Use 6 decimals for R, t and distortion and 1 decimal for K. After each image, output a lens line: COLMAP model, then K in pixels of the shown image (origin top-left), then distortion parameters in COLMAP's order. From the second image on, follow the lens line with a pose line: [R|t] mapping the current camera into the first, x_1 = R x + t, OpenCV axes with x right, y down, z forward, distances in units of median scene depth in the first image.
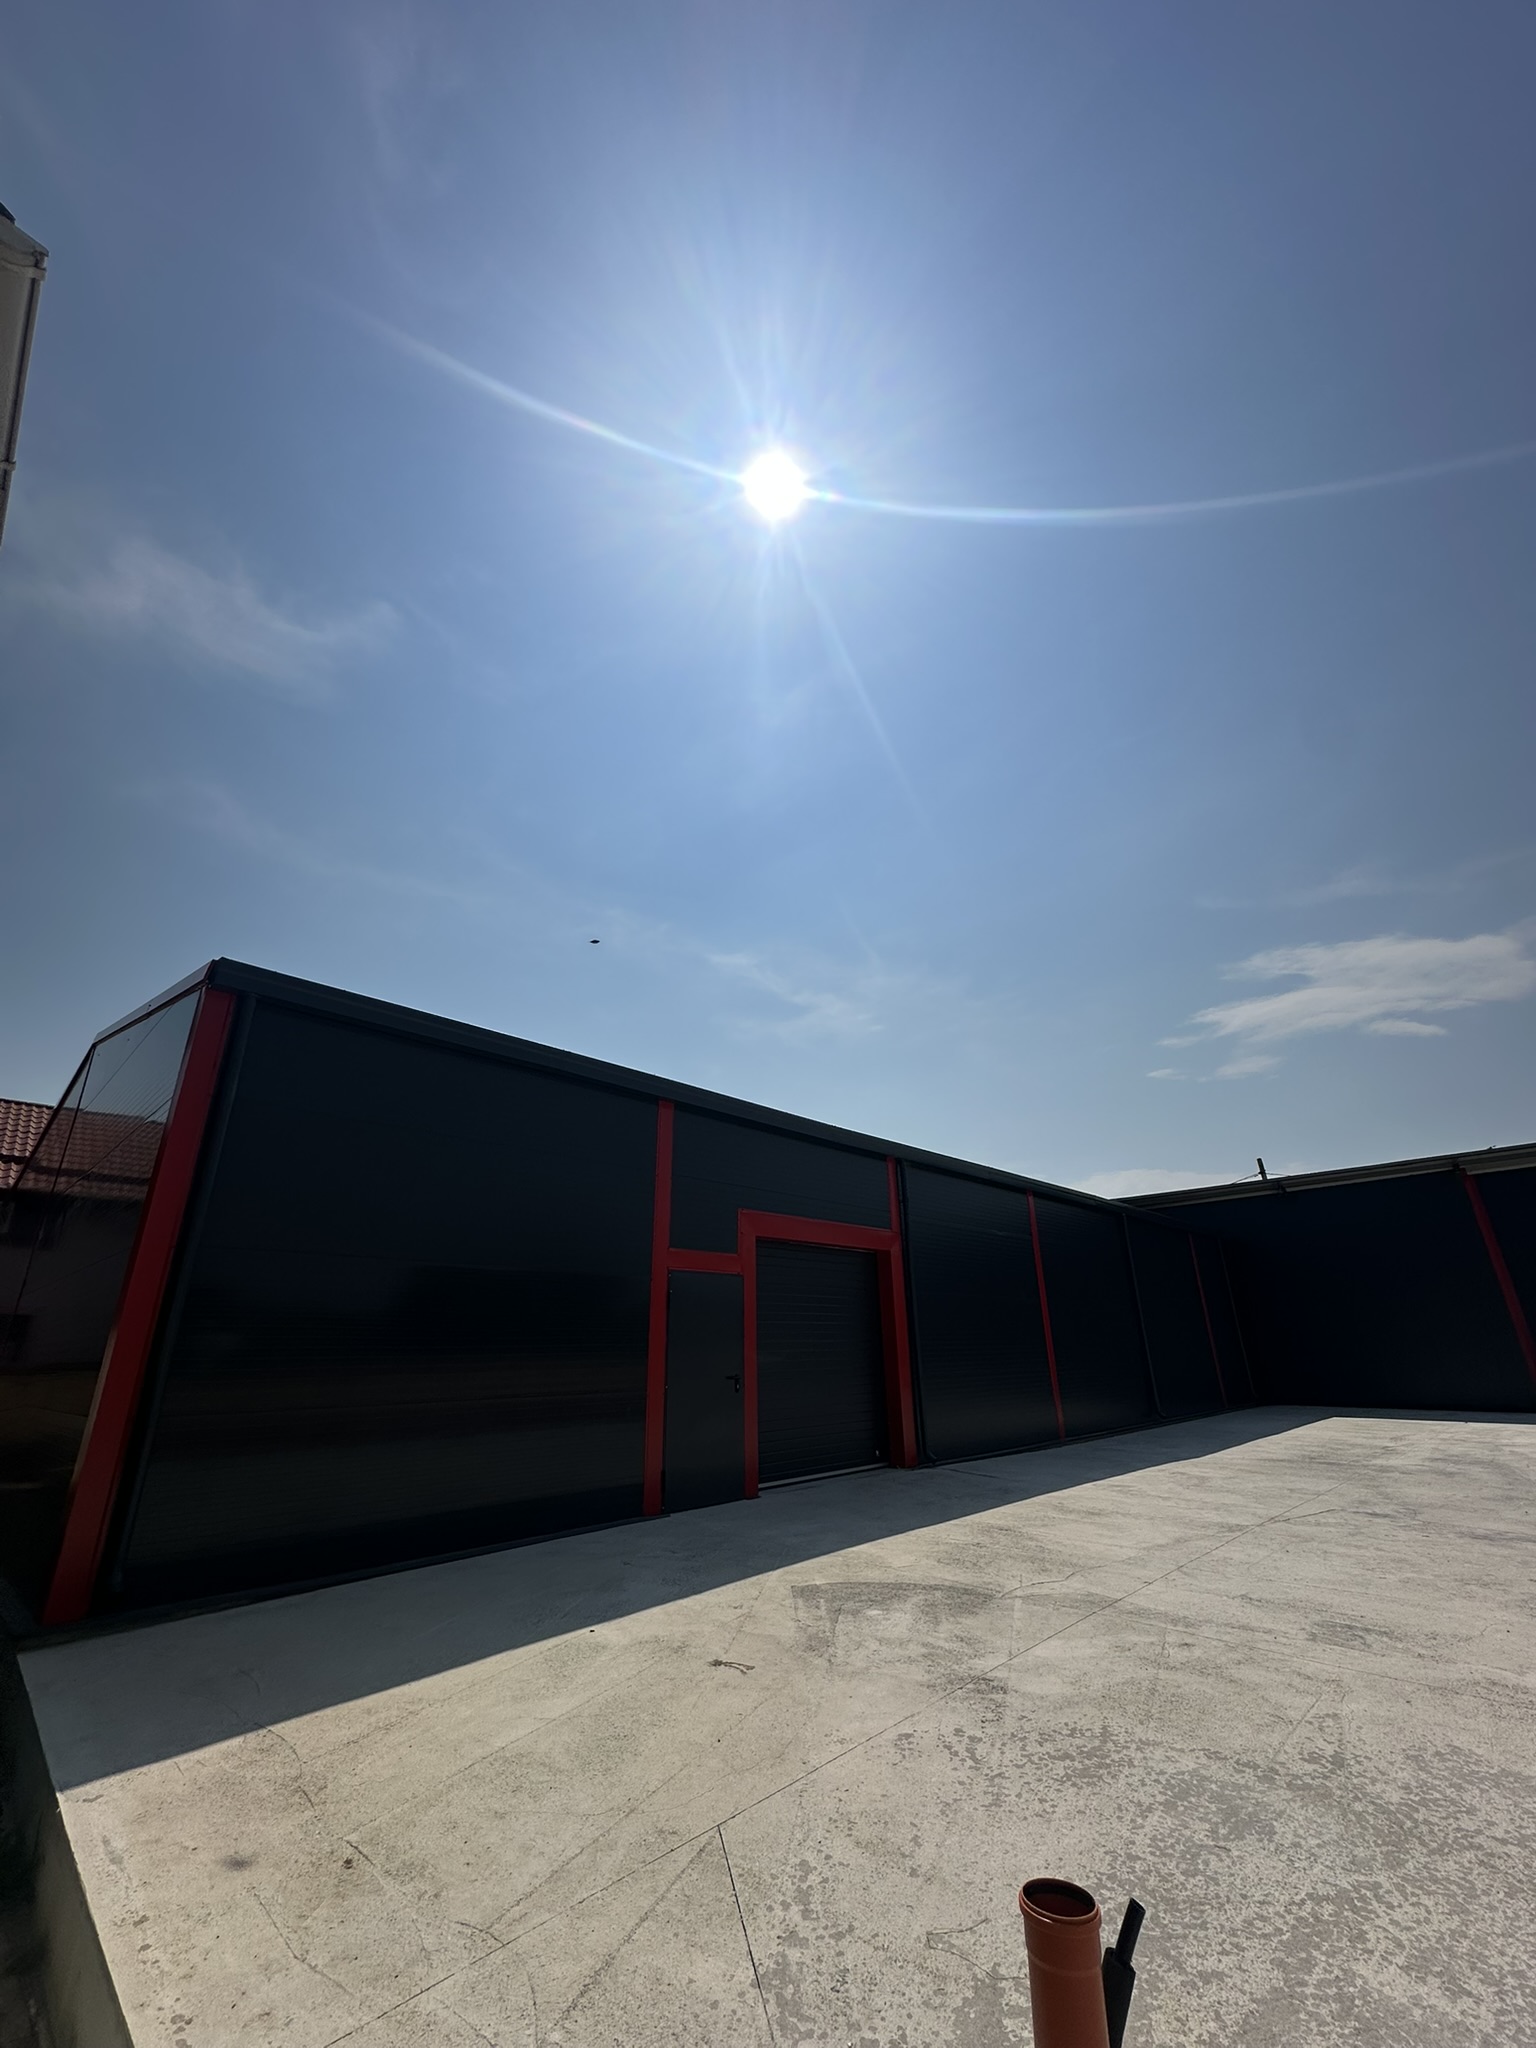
lens RADIAL K [[813.1, 0, 754.3], [0, 813.1, 1011.5], [0, 0, 1]] dist [0.001443, 0.000177]
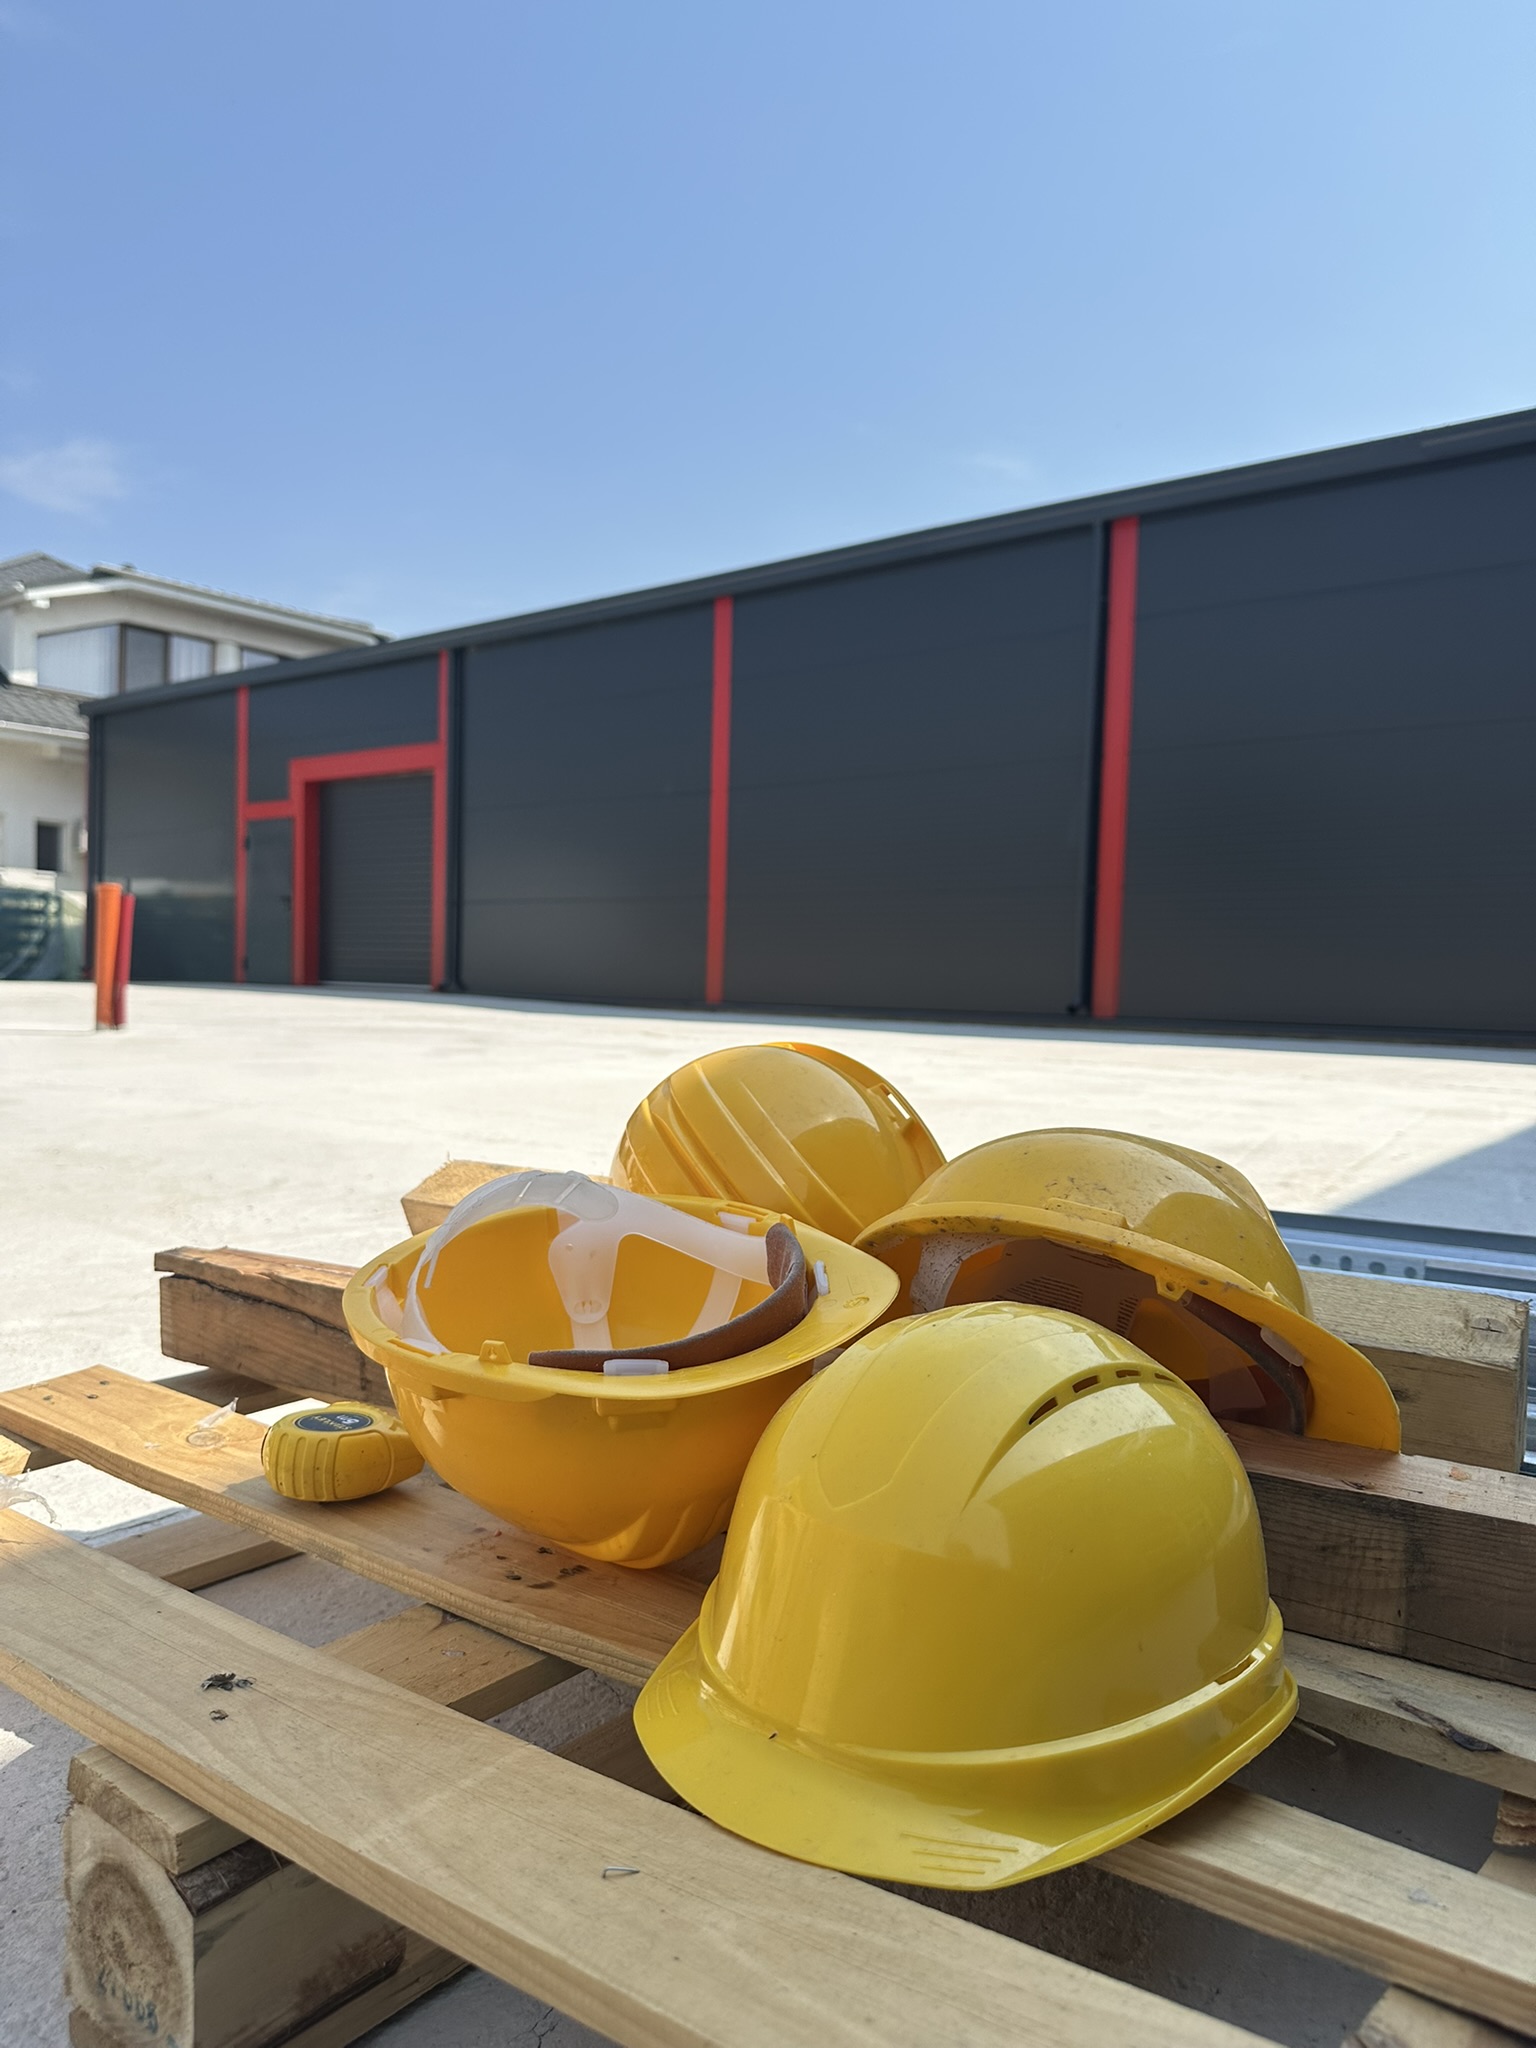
lens RADIAL K [[1389.6, 0, 761.4], [0, 1389.6, 1047.8], [0, 0, 1]] dist [0.109096, -0.193631]
pose [[0.129199, 0.070130, -0.989136, 2.045520], [0.350571, 0.929849, 0.111717, 0.632627], [0.927582, -0.361196, 0.095550, 1.290302]]
